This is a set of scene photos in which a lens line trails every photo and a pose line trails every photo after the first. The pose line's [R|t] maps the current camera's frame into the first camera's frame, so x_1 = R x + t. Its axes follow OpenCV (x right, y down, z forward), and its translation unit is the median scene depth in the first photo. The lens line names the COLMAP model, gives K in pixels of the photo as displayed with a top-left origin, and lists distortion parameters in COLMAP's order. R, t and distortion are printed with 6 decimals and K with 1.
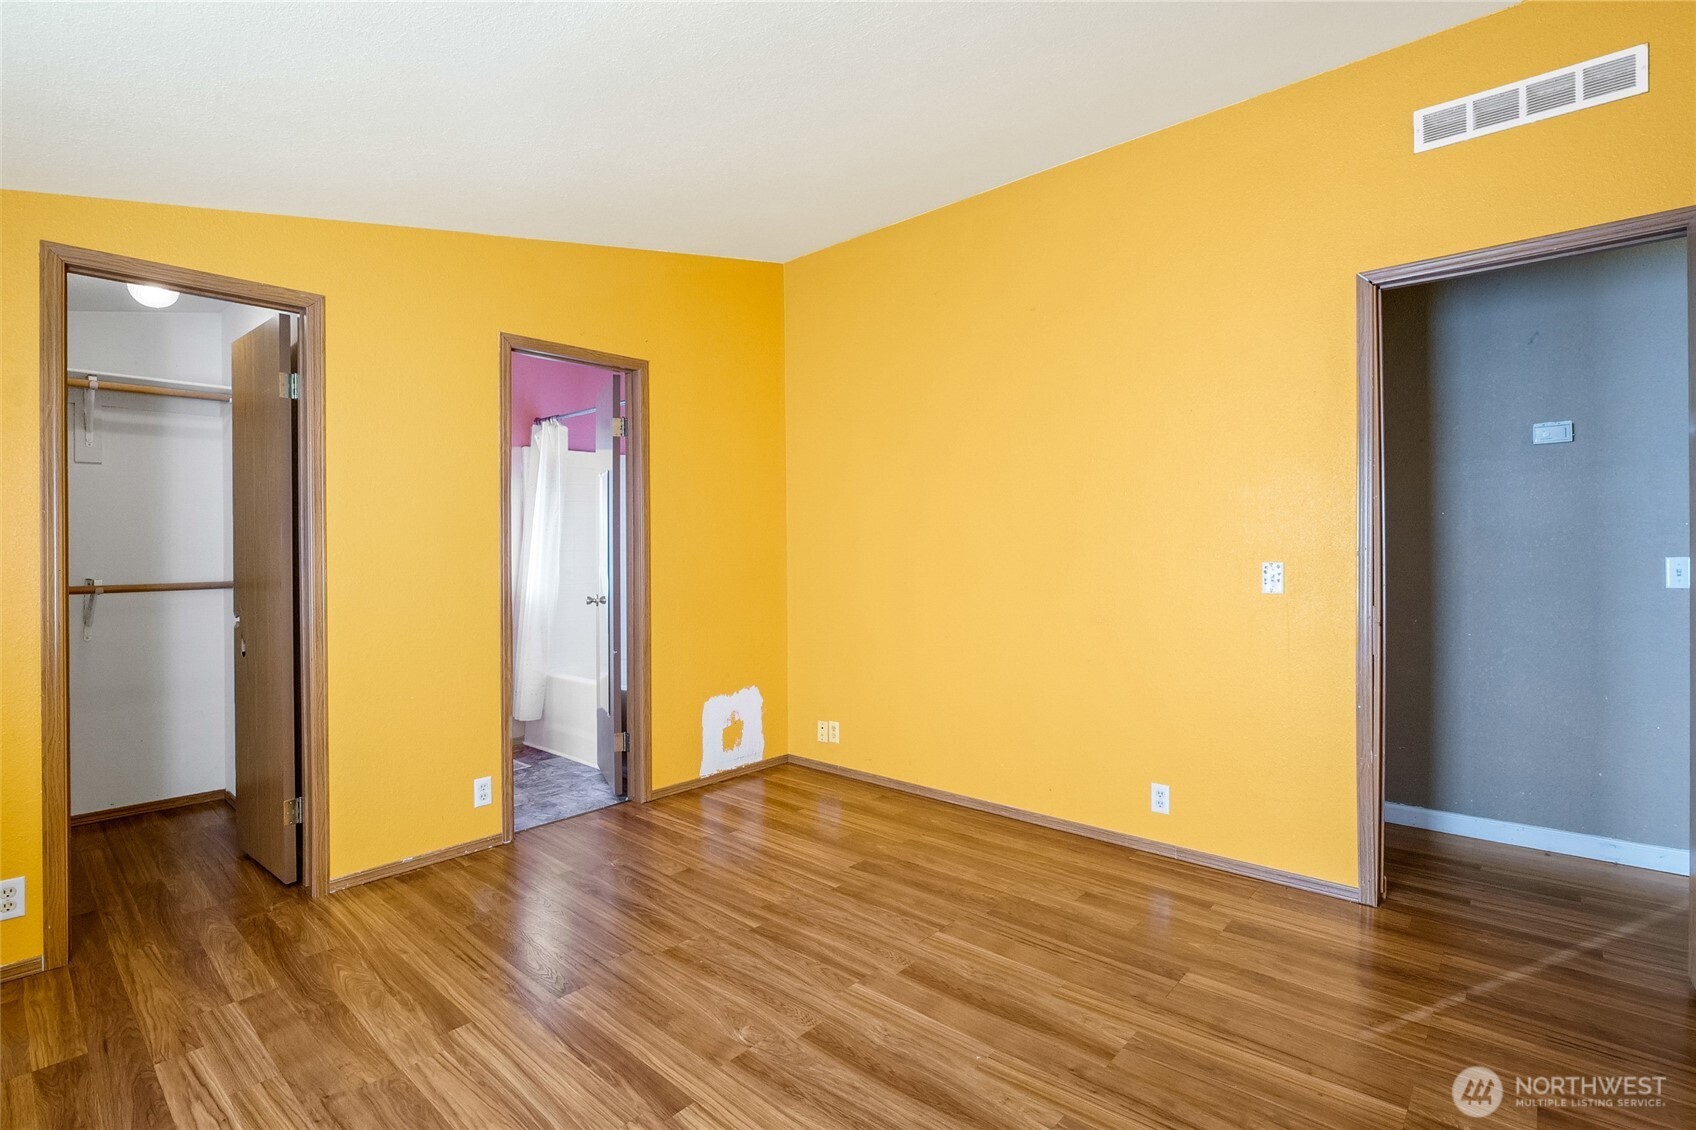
lens RADIAL K [[801.3, 0, 842.0], [0, 801.3, 558.5], [0, 0, 1]] dist [-0.018055, 0.001070]
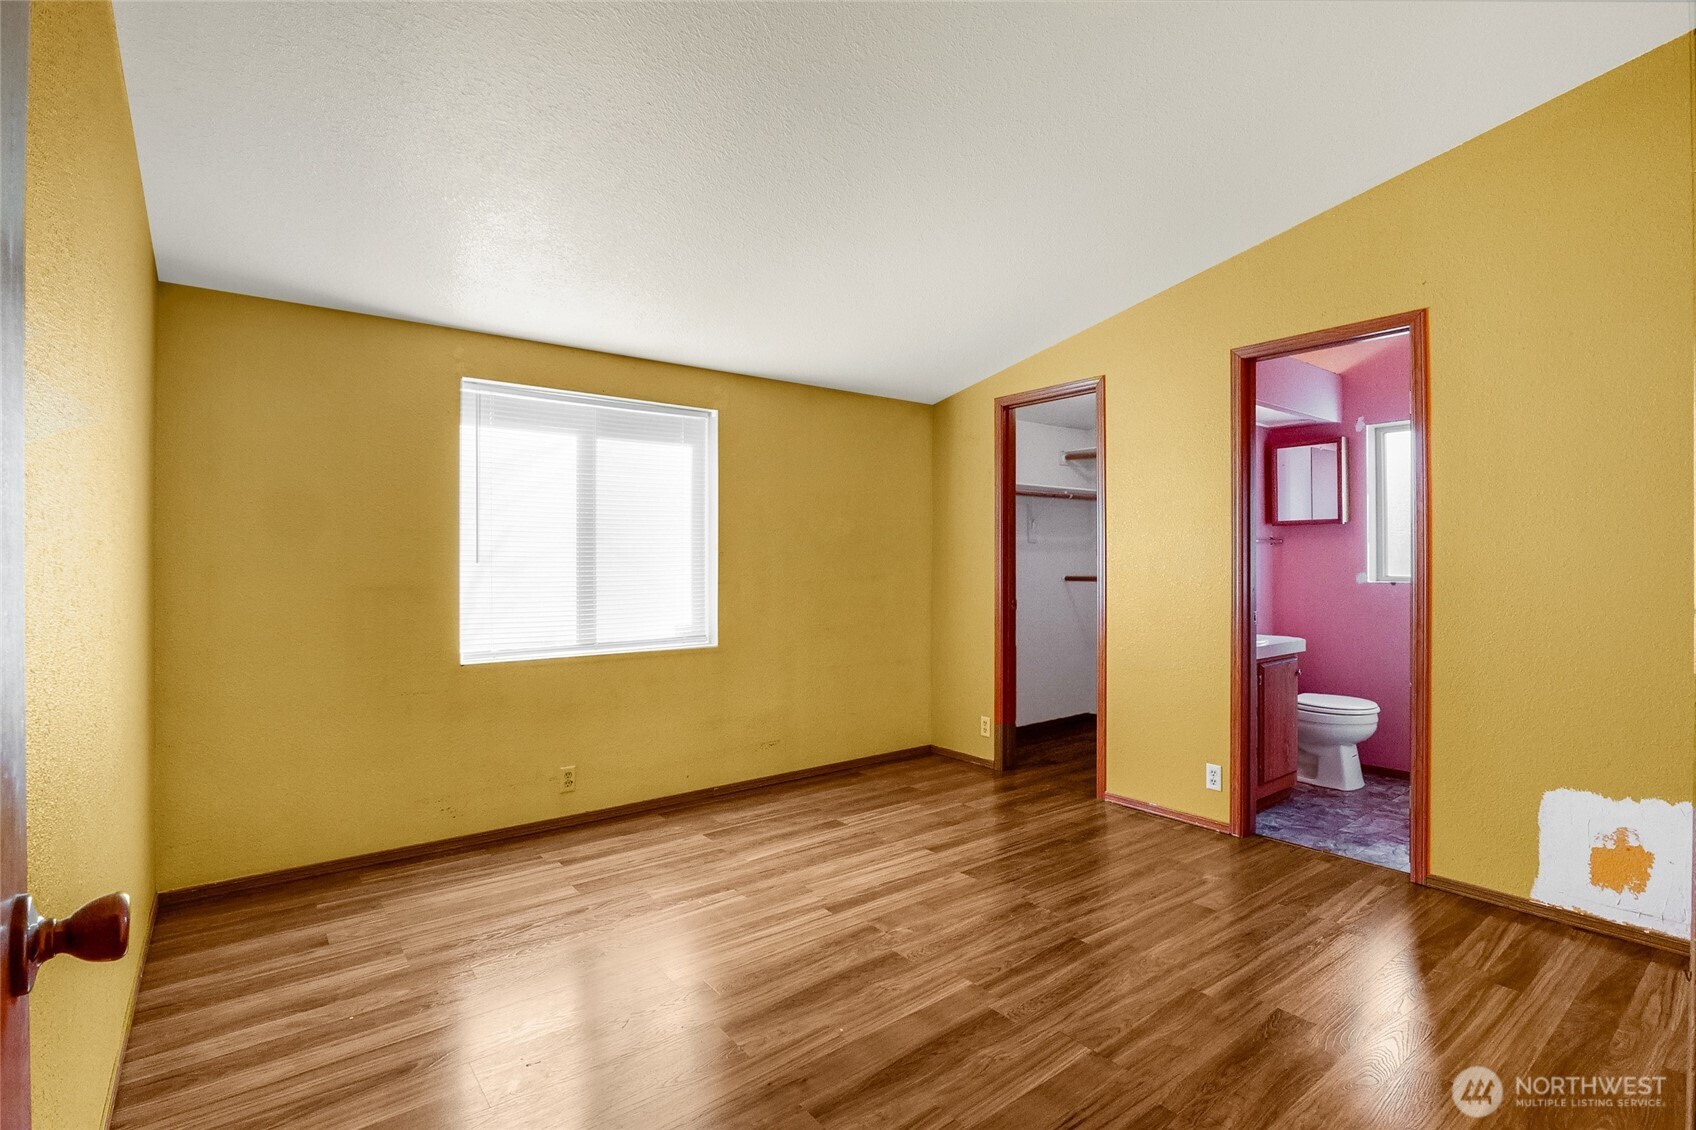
lens RADIAL K [[801.3, 0, 845.7], [0, 801.3, 562.6], [0, 0, 1]] dist [-0.018055, 0.001070]
pose [[-0.193515, 0.012898, -0.981012, 0.974752], [-0.006521, 0.999875, 0.014433, -0.022181], [0.981076, 0.009190, -0.193407, 0.958181]]
